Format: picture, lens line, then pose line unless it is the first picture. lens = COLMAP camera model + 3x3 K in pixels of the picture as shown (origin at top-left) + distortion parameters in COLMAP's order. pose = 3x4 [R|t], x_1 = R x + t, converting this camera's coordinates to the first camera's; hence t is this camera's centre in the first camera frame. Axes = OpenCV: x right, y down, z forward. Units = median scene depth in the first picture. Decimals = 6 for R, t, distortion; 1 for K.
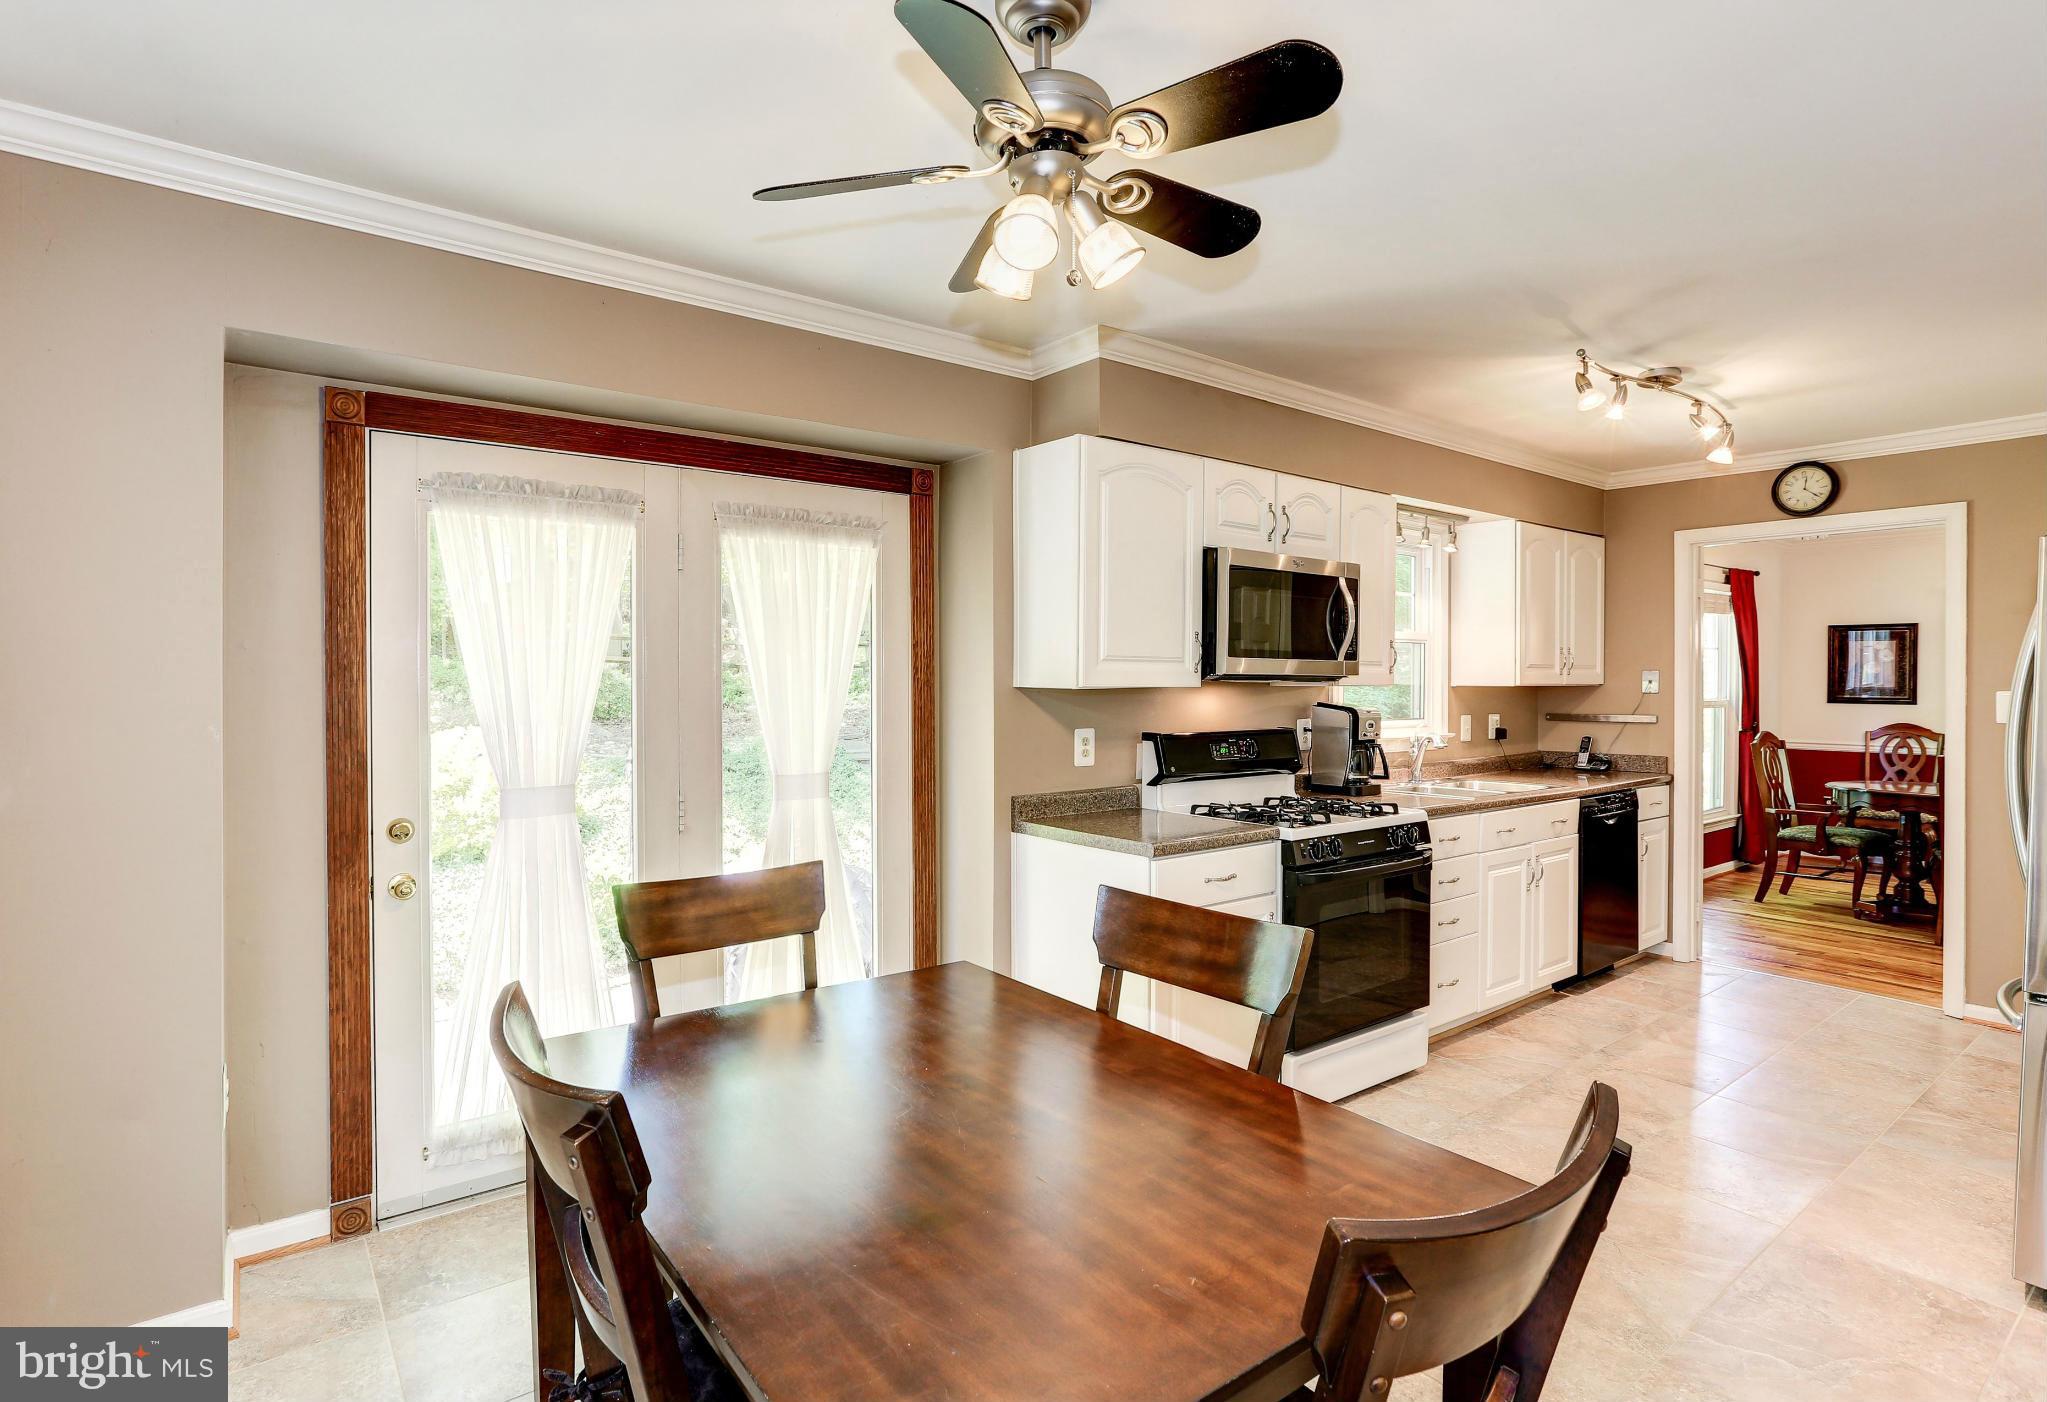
lens RADIAL K [[1046.1, 0, 1023.5], [0, 1046.1, 701.0], [0, 0, 1]] dist [-0.000516, -0.000088]
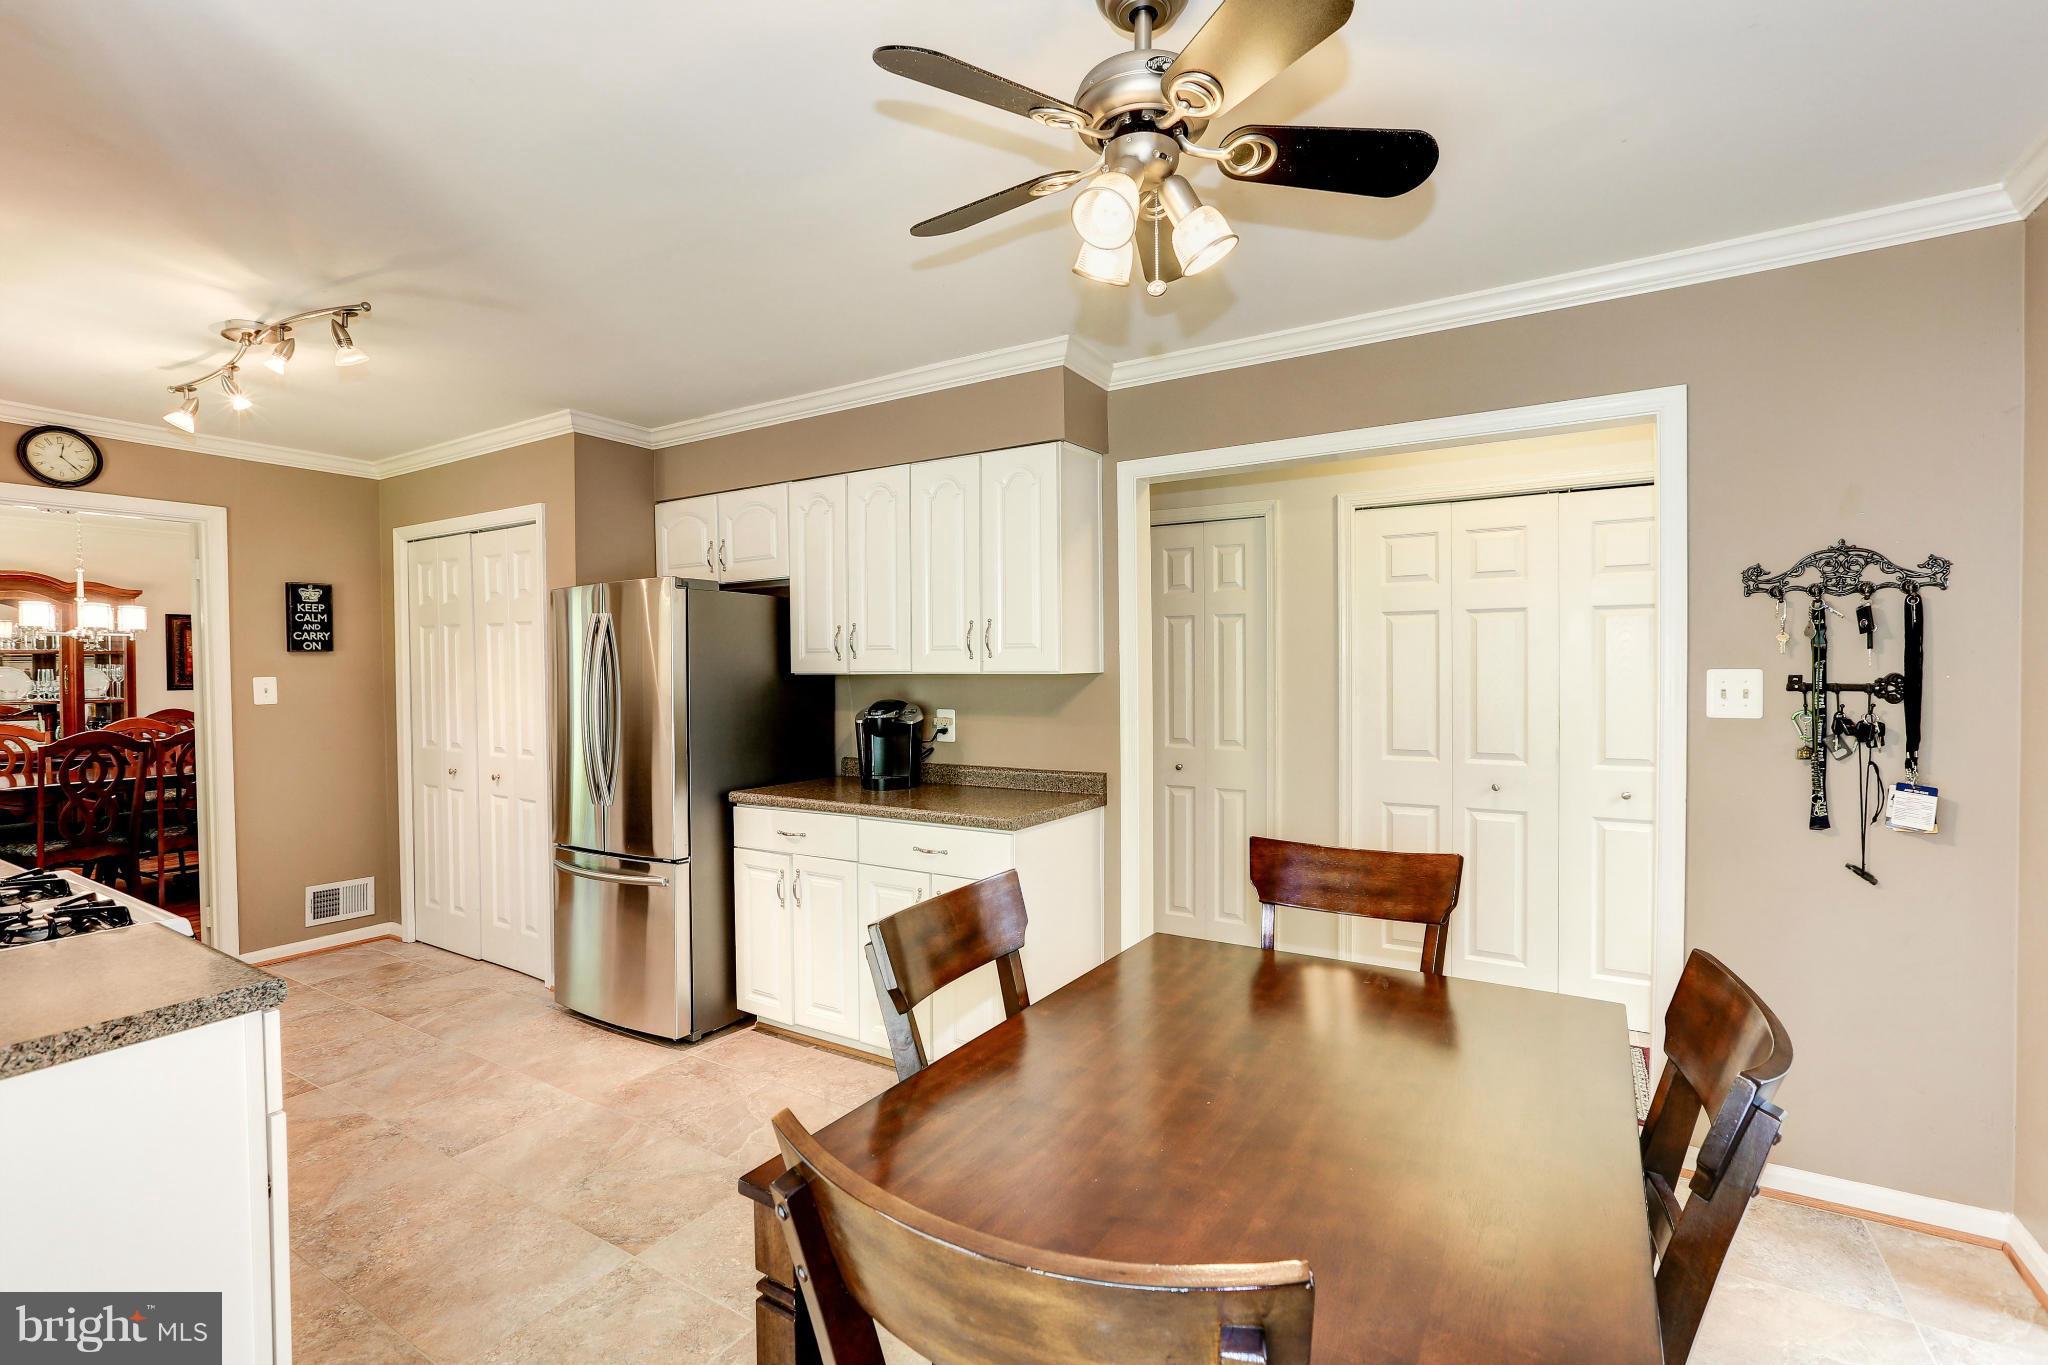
lens RADIAL K [[934.5, 0, 1024.0], [0, 934.5, 682.5], [0, 0, 1]] dist [-0.035230, 0.016141]
pose [[-0.336049, -0.016315, 0.941703, -0.306272], [0.026131, 0.999304, 0.026638, -0.007964], [-0.941482, 0.033559, -0.335388, 0.535205]]
